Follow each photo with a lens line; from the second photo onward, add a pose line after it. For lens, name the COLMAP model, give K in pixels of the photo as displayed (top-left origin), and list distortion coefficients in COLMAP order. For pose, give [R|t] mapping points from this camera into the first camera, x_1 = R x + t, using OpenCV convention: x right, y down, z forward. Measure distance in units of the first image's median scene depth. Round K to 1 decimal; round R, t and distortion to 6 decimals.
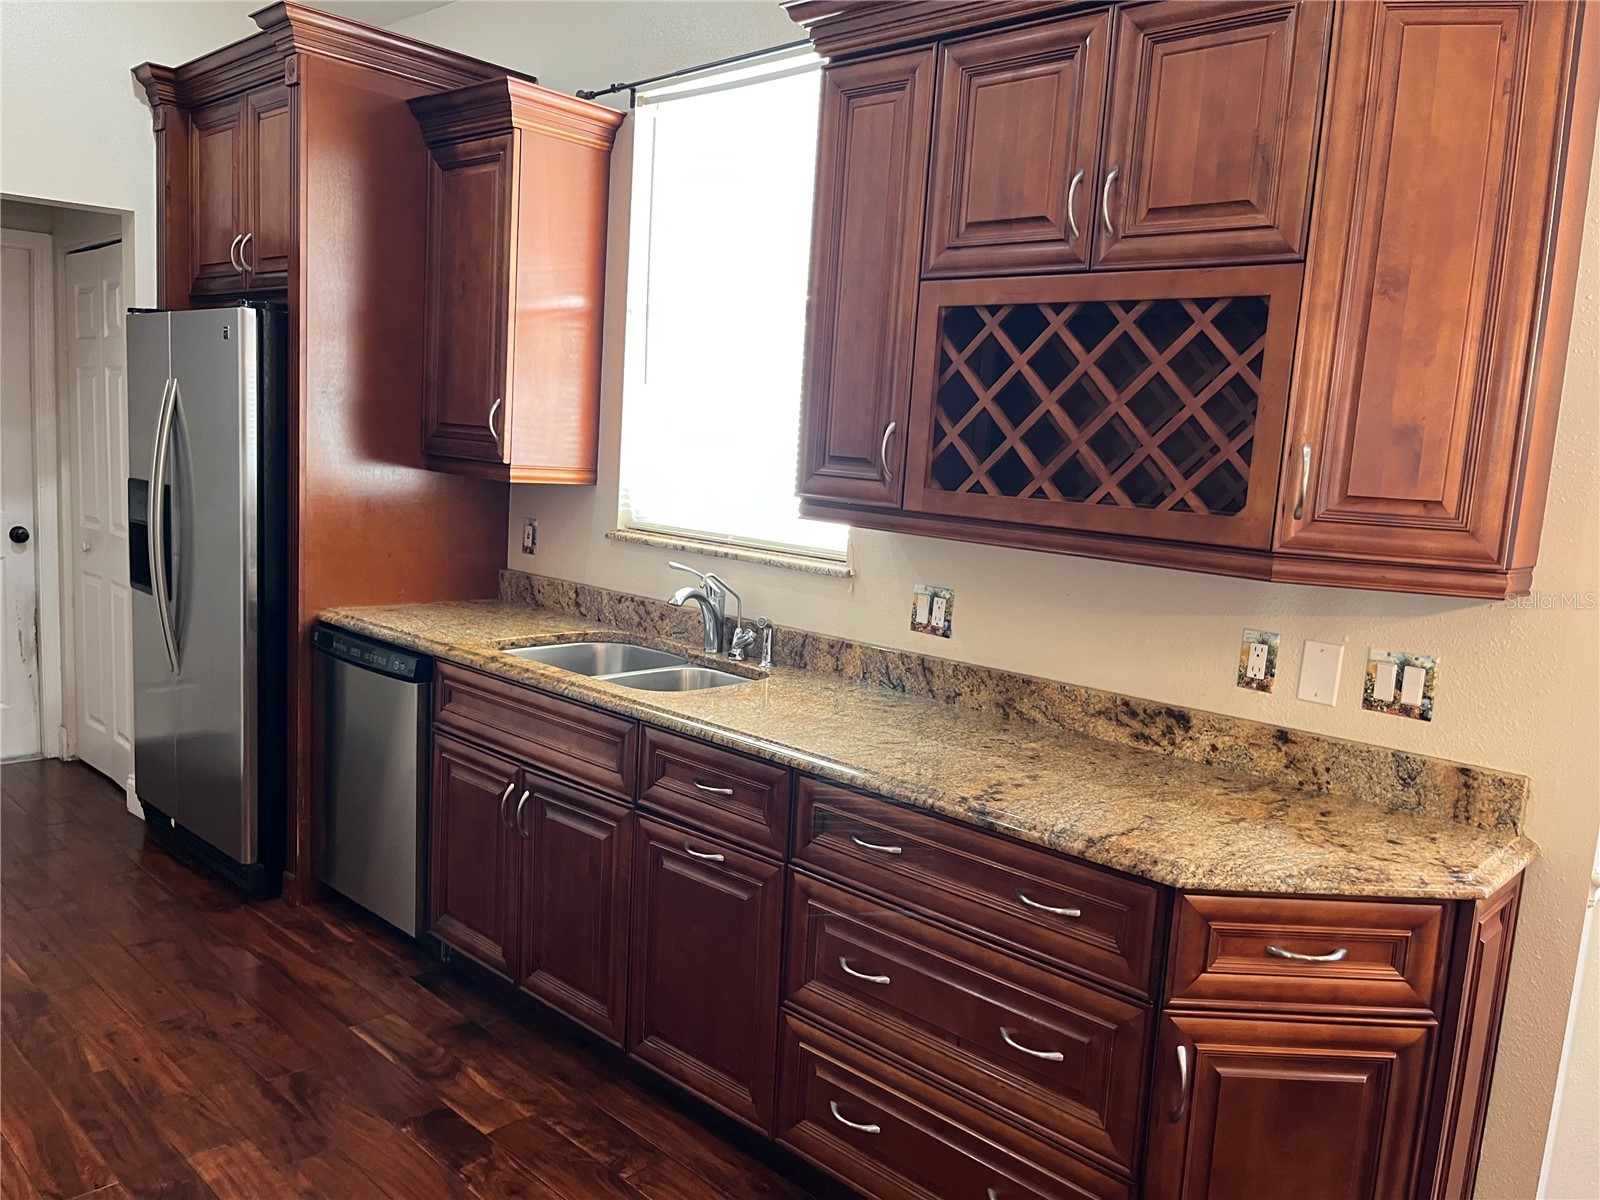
lens RADIAL K [[1221.7, 0, 800.0], [0, 1221.7, 600.0], [0, 0, 1]] dist [0.047662, -0.054381]
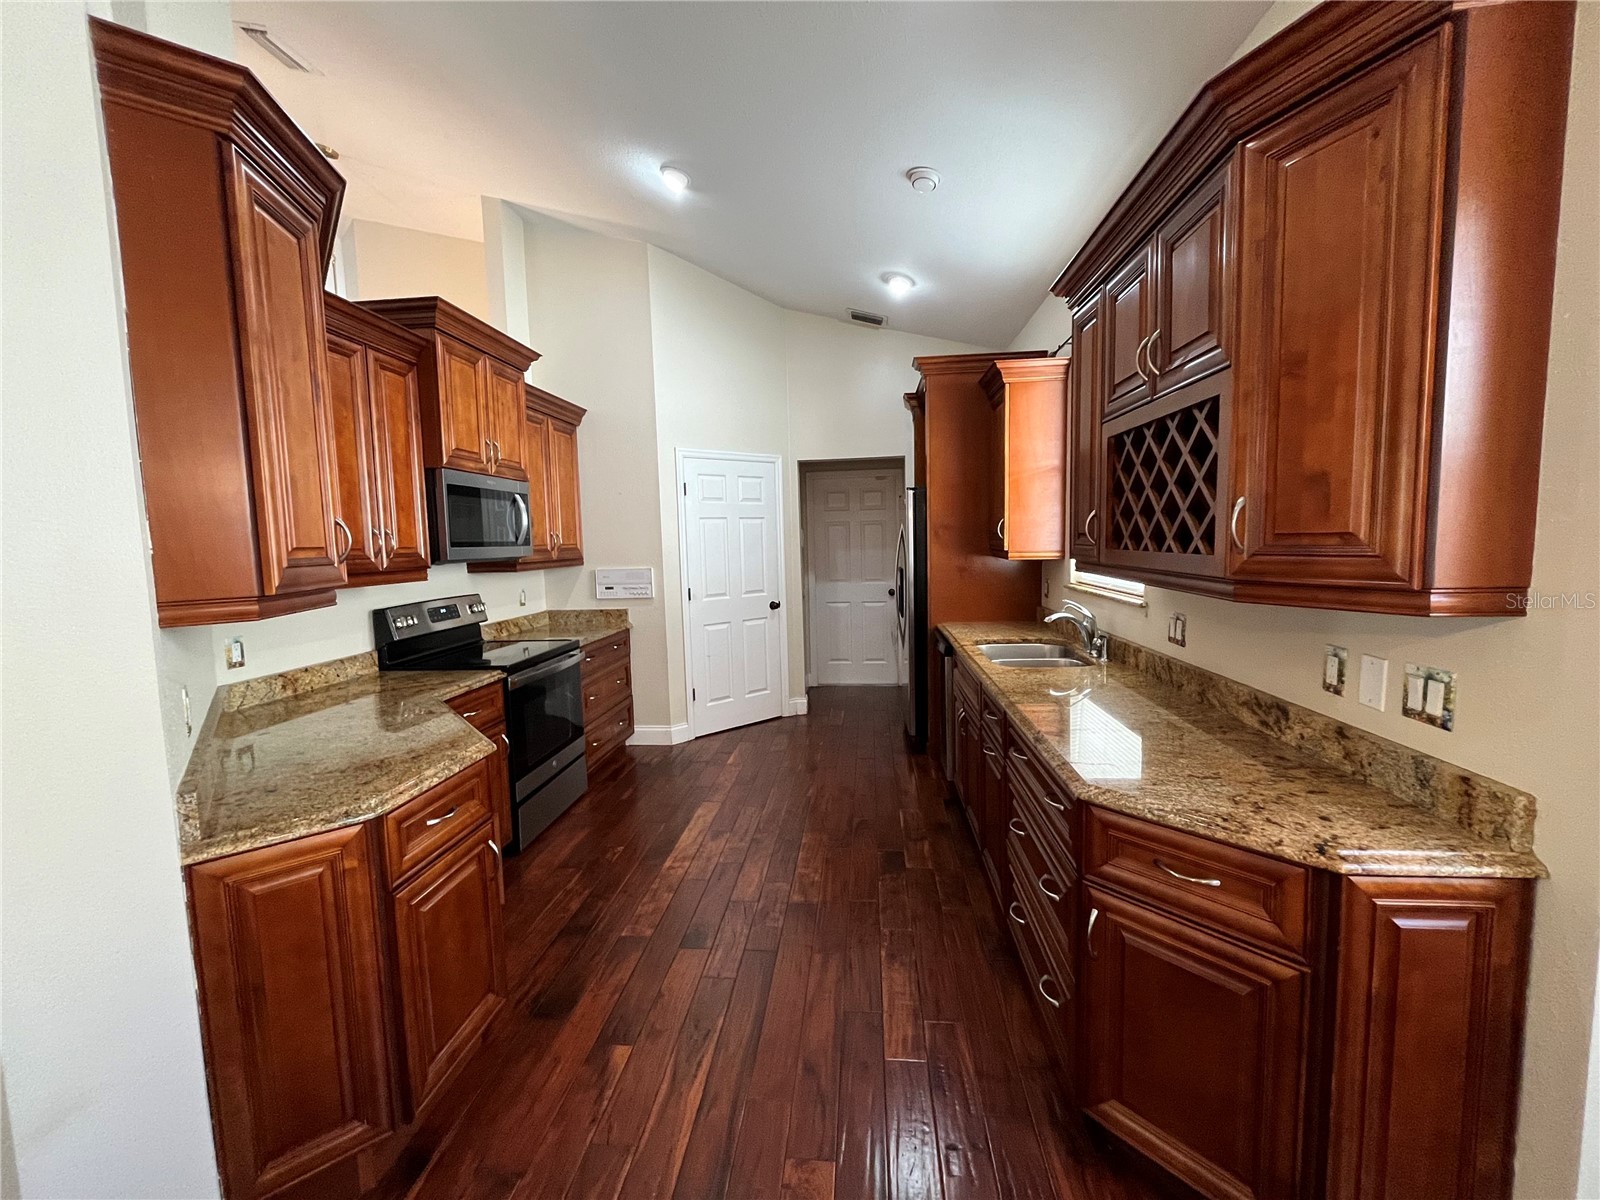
lens RADIAL K [[644.8, 0, 800.8], [0, 644.8, 591.6], [0, 0, 1]] dist [-0.001554, -0.000286]
pose [[0.610922, -0.010465, -0.791622, 0.524653], [-0.041264, 0.998133, -0.045039, 0.020248], [0.790615, 0.060181, 0.609349, 0.159816]]
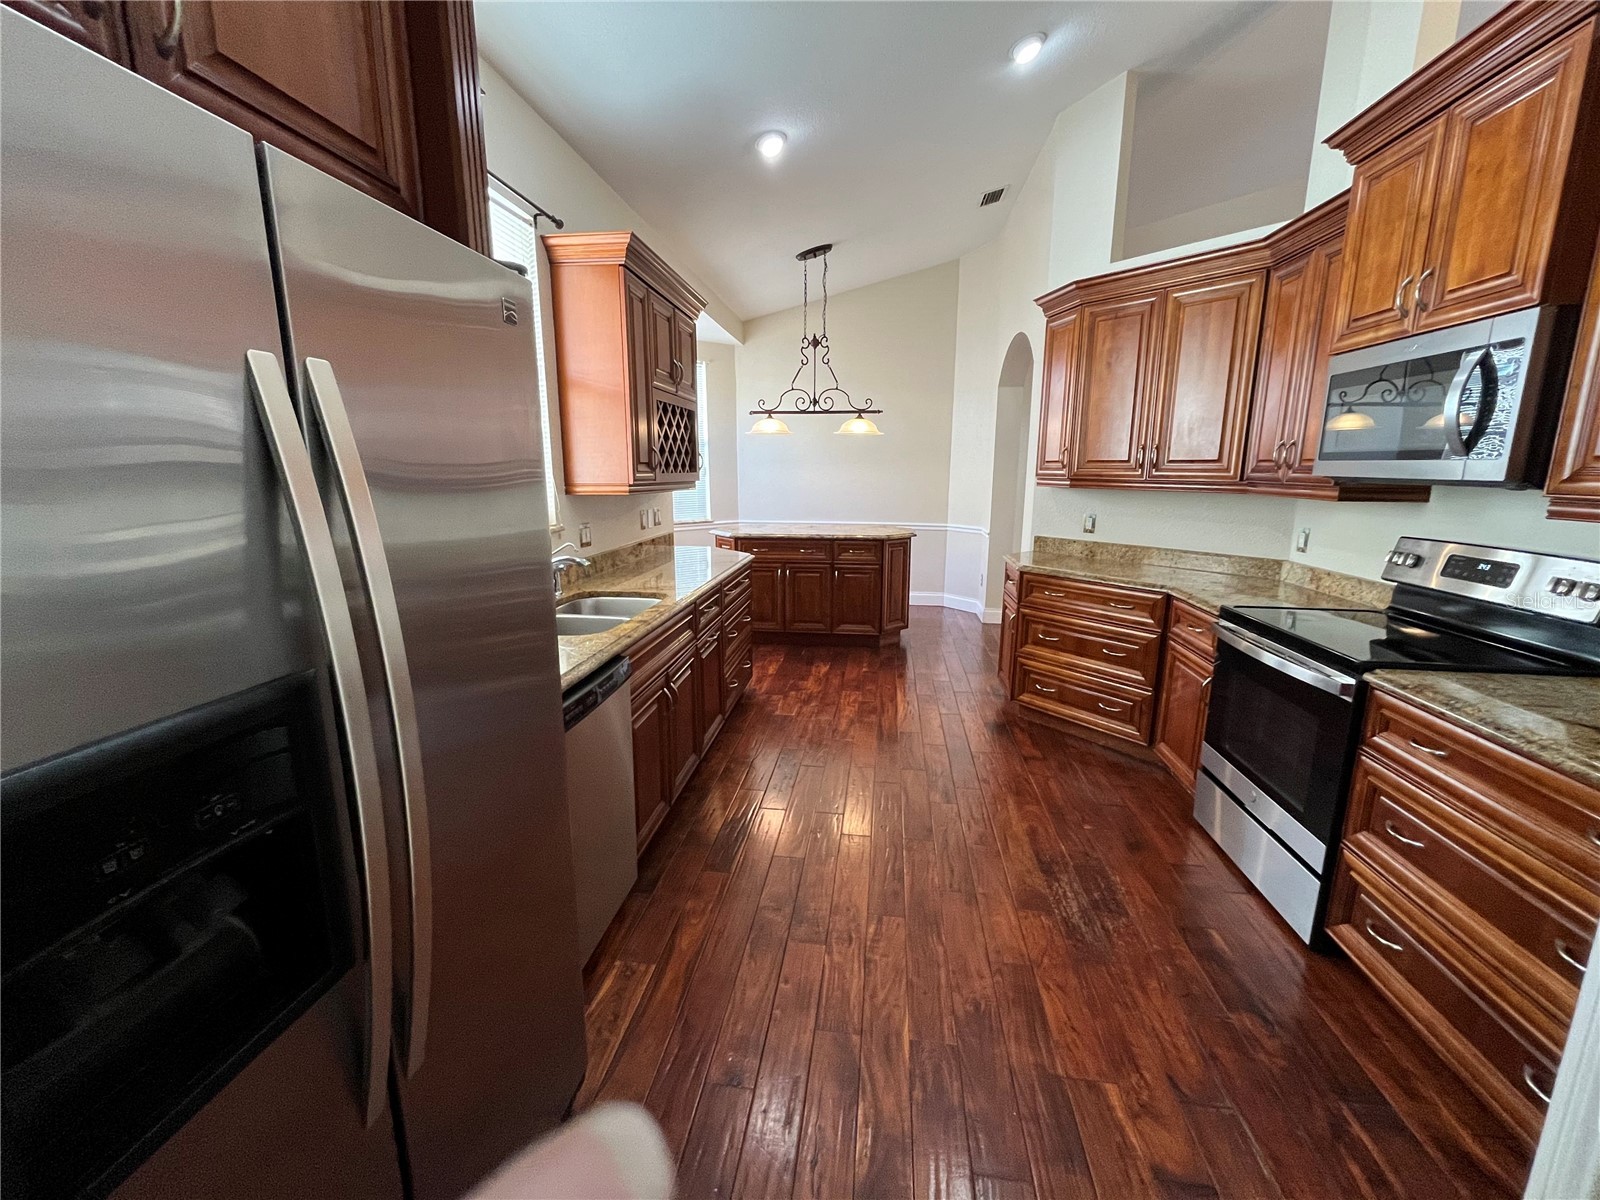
lens RADIAL K [[644.8, 0, 800.8], [0, 644.8, 591.6], [0, 0, 1]] dist [-0.001554, -0.000286]
pose [[-0.580508, -0.216990, 0.784809, -1.119504], [0.064553, 0.948540, 0.310008, -0.242124], [-0.811692, 0.230624, -0.536628, 1.509303]]
